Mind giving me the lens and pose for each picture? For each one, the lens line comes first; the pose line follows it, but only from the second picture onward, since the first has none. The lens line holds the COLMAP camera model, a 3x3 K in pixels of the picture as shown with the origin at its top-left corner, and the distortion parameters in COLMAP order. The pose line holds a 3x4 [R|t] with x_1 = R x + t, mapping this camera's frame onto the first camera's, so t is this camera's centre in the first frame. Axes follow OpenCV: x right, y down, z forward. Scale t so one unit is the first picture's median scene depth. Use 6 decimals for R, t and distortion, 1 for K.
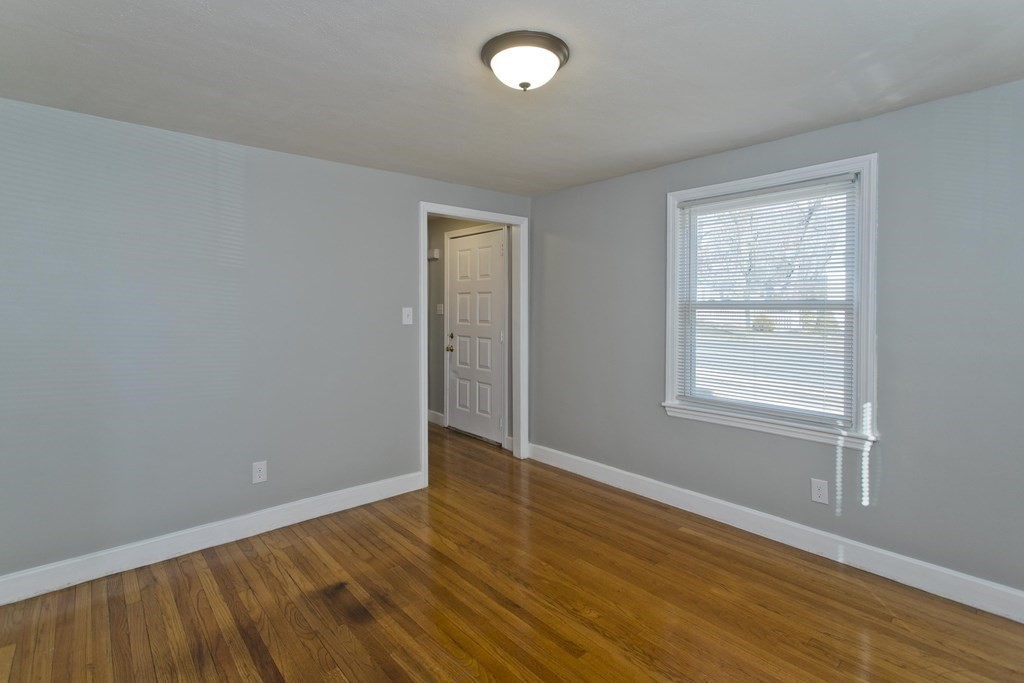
lens RADIAL K [[496.4, 0, 490.6], [0, 496.4, 321.7], [0, 0, 1]] dist [0.002905, 0.002072]
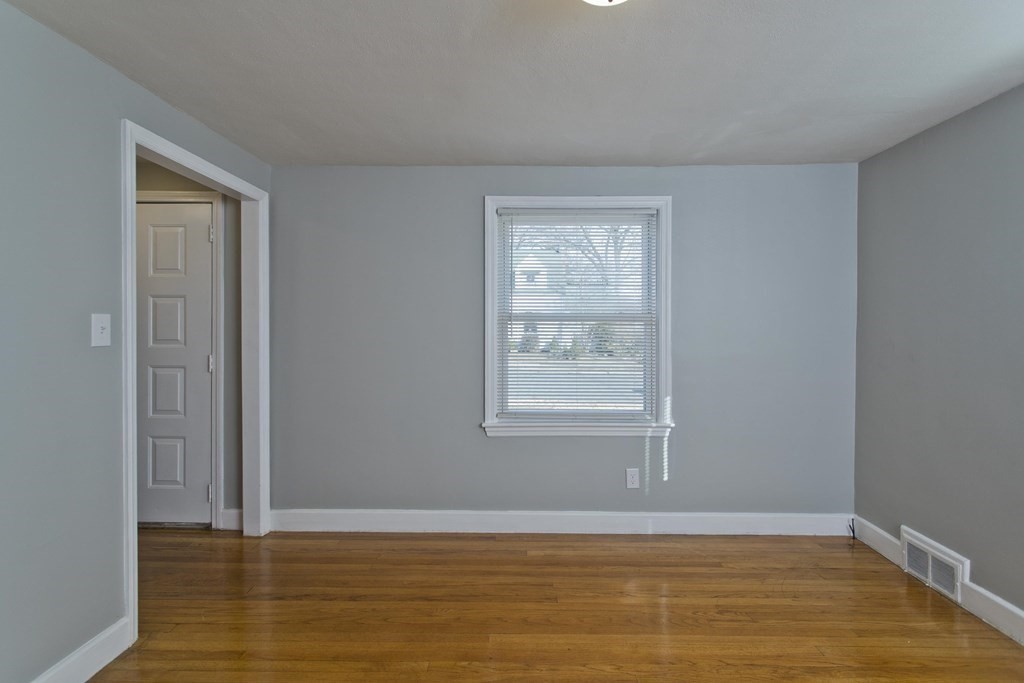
lens RADIAL K [[496.4, 0, 513.0], [0, 496.4, 335.0], [0, 0, 1]] dist [0.002905, 0.002072]
pose [[0.649808, -0.010374, 0.760028, -0.371730], [0.020172, 0.999790, -0.003600, 0.005352], [-0.759831, 0.017671, 0.649880, 0.428611]]
